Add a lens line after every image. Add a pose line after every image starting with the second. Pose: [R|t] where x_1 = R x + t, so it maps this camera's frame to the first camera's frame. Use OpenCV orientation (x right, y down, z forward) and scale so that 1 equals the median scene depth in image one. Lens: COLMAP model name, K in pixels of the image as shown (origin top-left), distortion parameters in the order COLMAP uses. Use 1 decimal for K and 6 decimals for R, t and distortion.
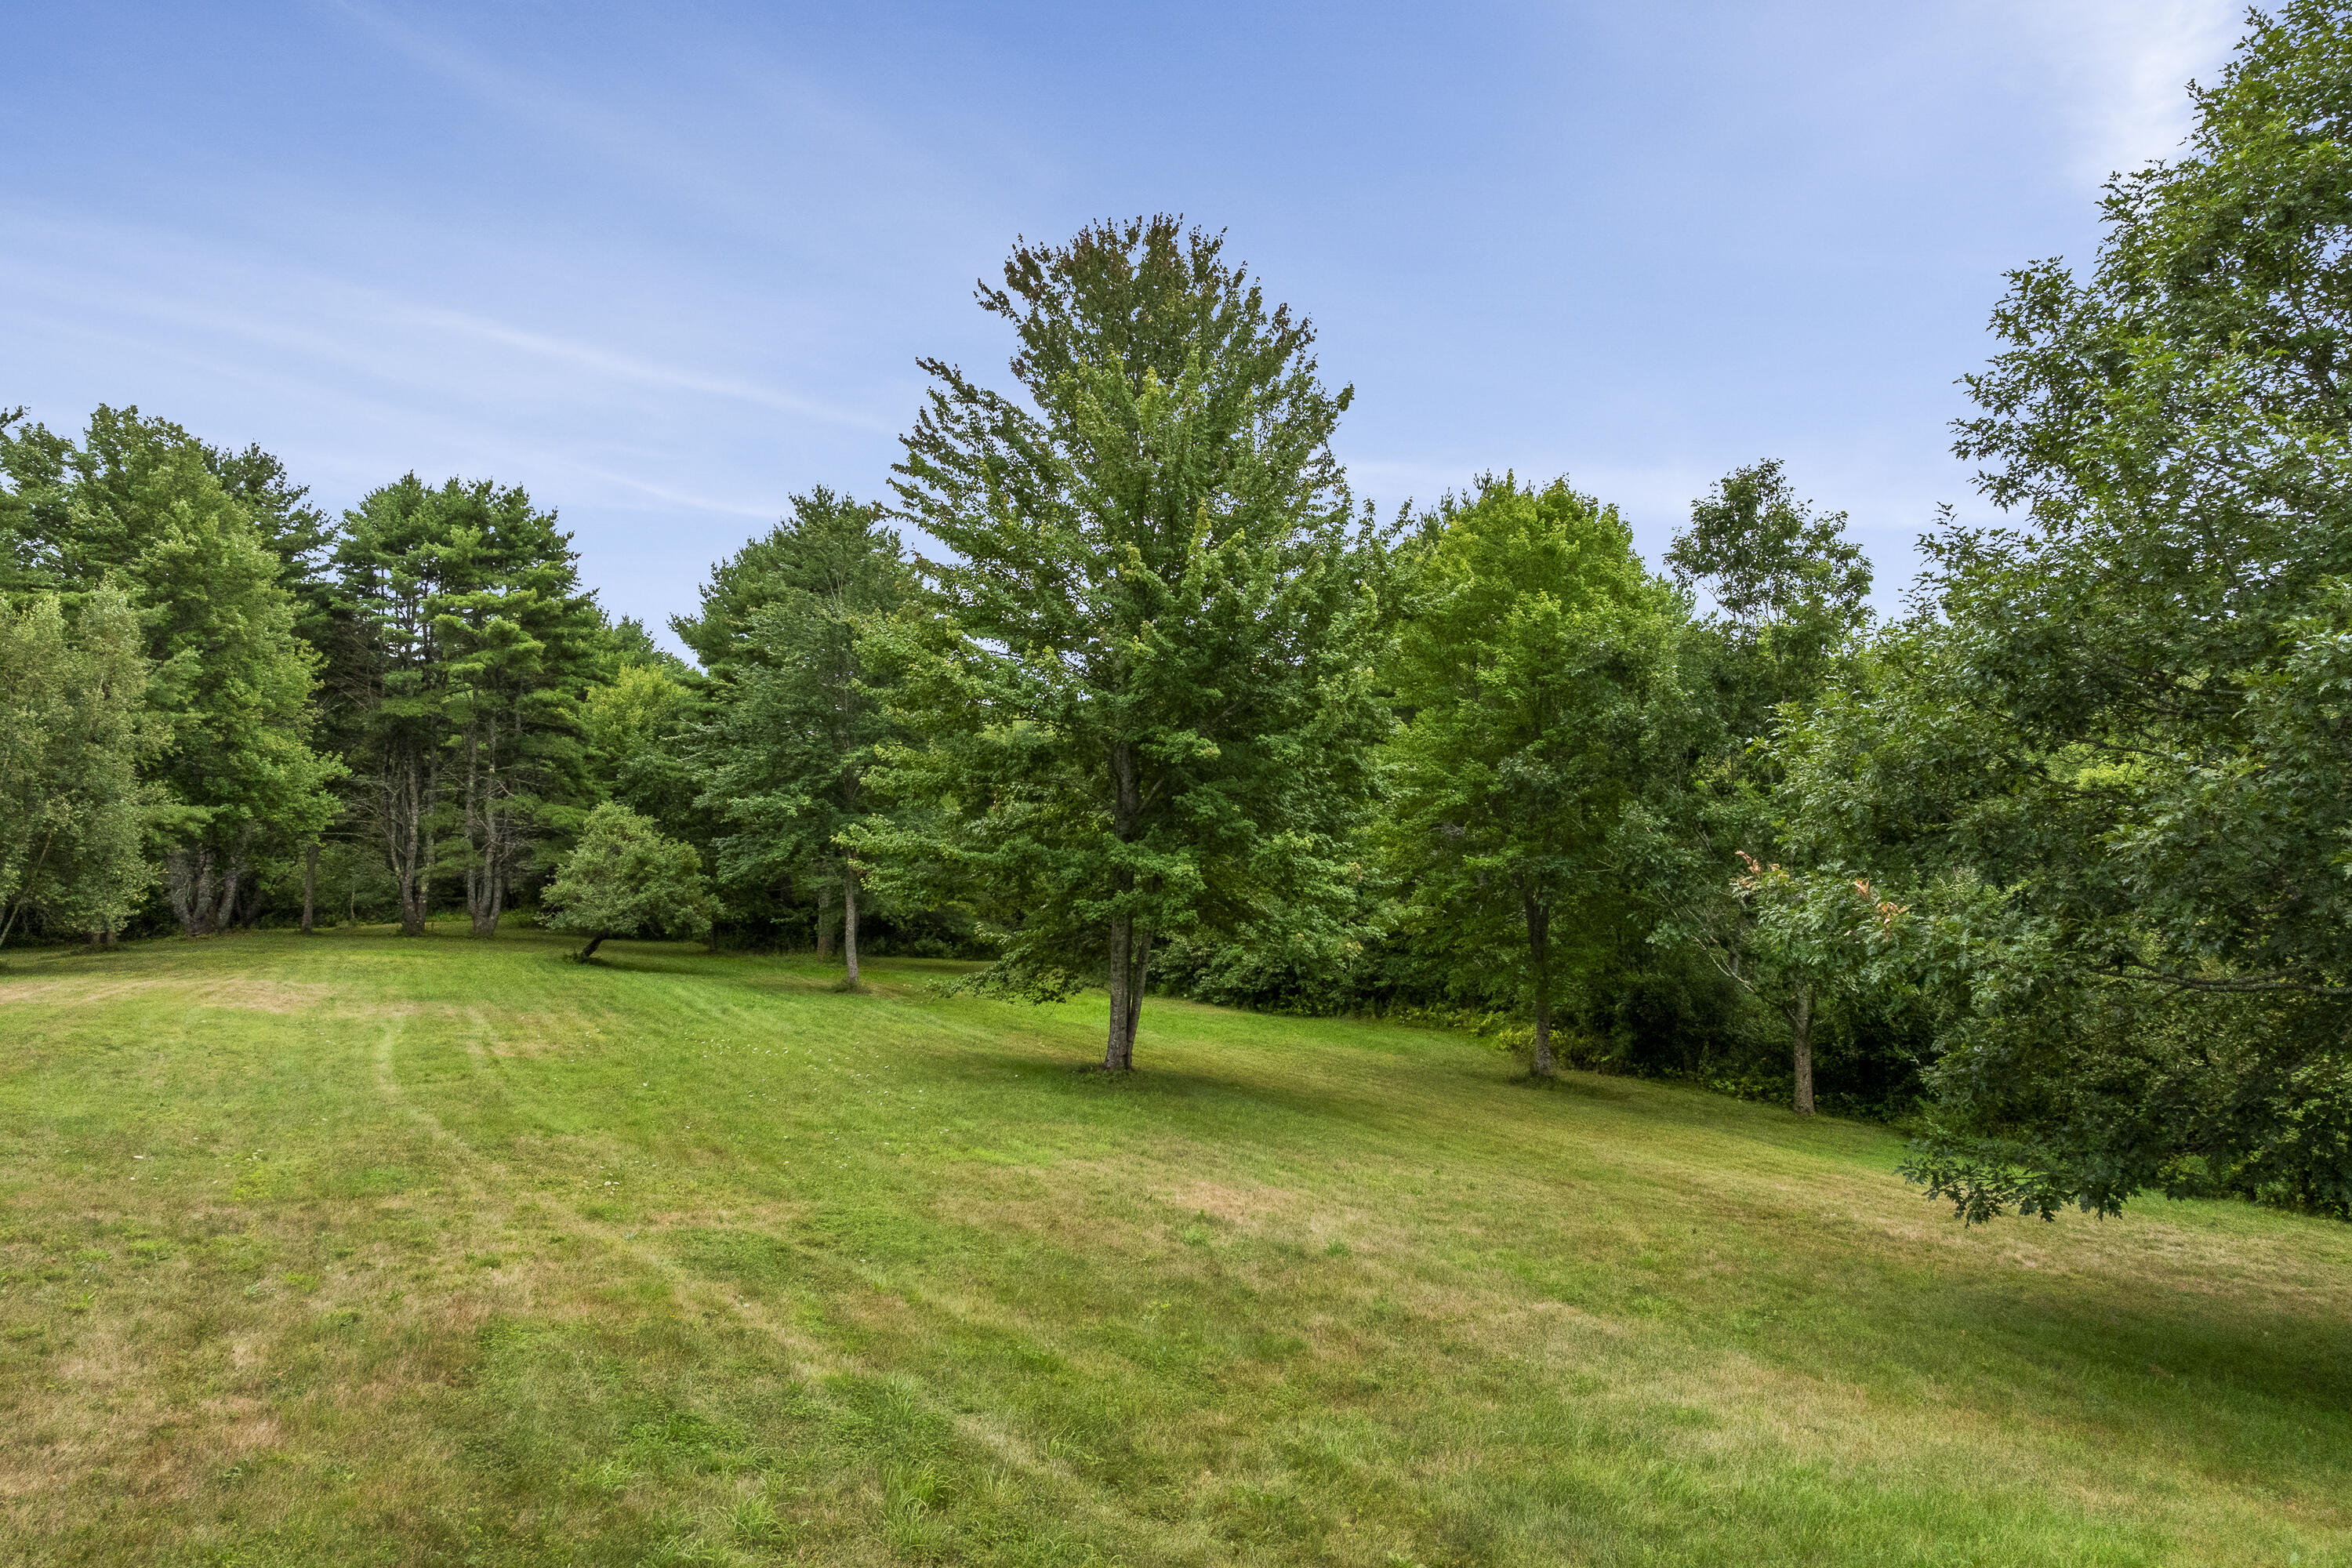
lens RADIAL K [[1636.6, 0, 1177.9], [0, 1636.6, 784.5], [0, 0, 1]] dist [-0.001247, -0.001800]
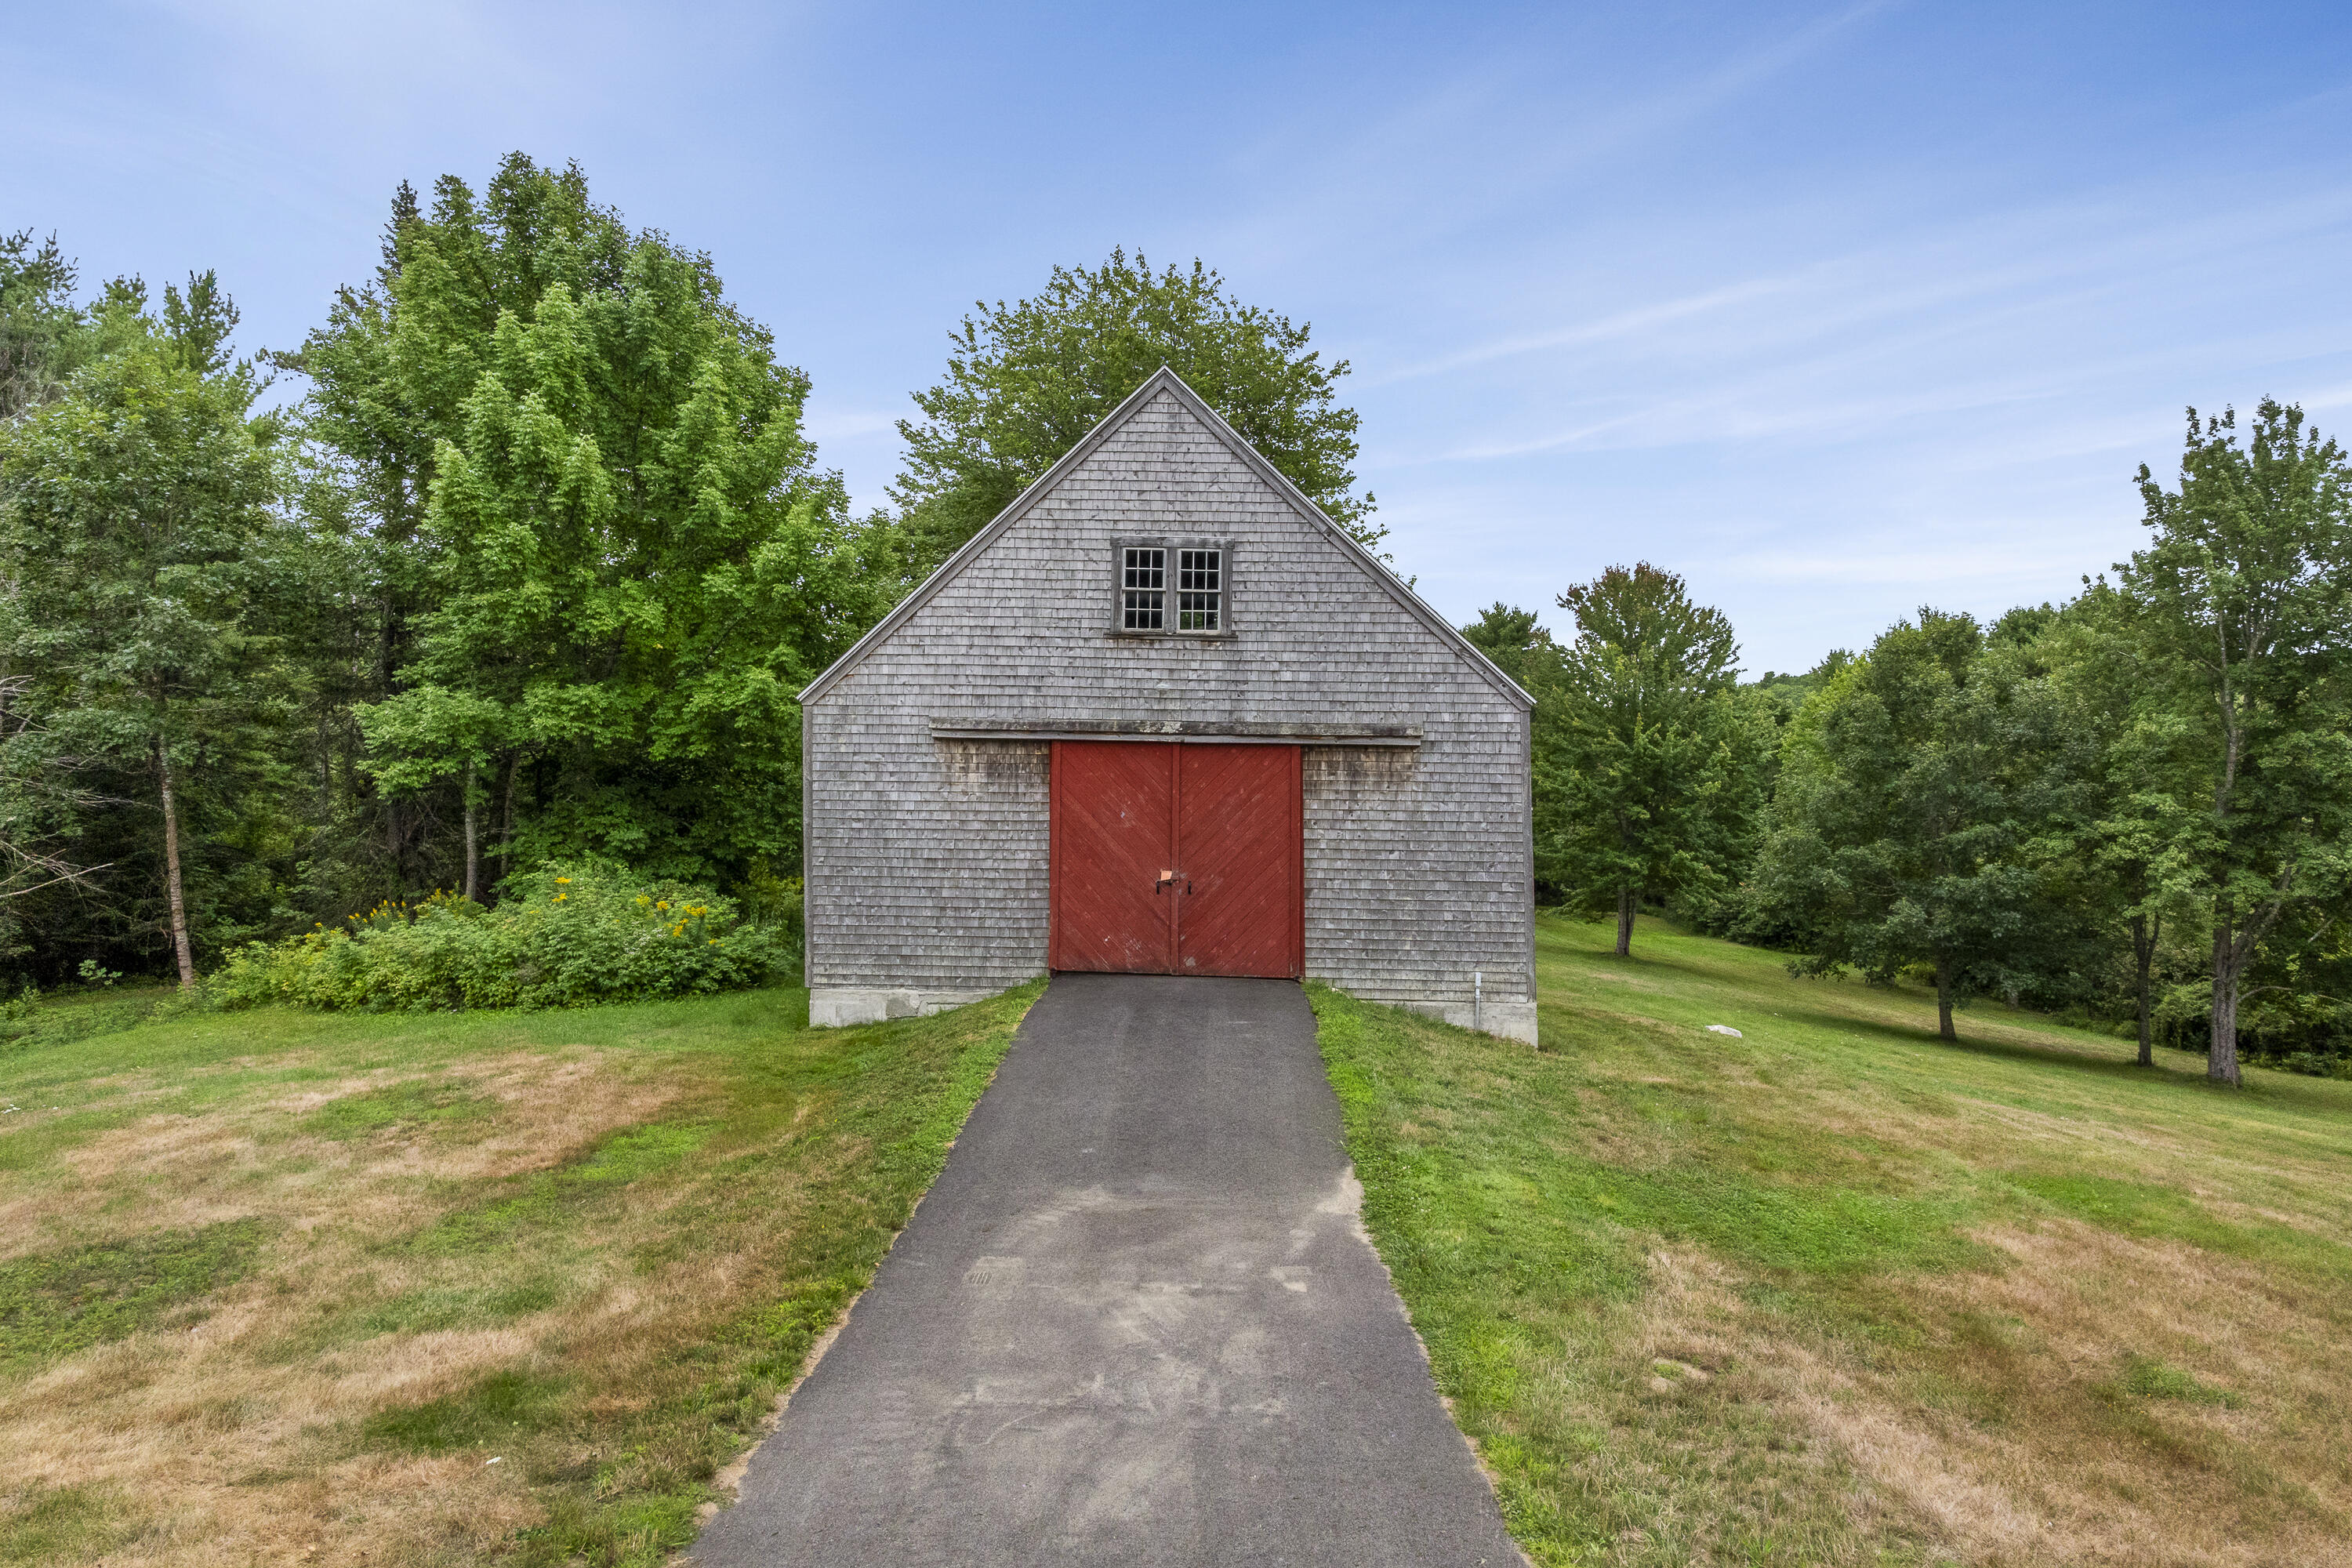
lens RADIAL K [[1636.6, 0, 1175.3], [0, 1636.6, 776.3], [0, 0, 1]] dist [-0.001247, -0.001800]
pose [[0.912455, 0.009353, -0.409070, 0.305612], [-0.001839, 0.999822, 0.018757, -0.100751], [0.409173, -0.016363, 0.912310, -1.198696]]
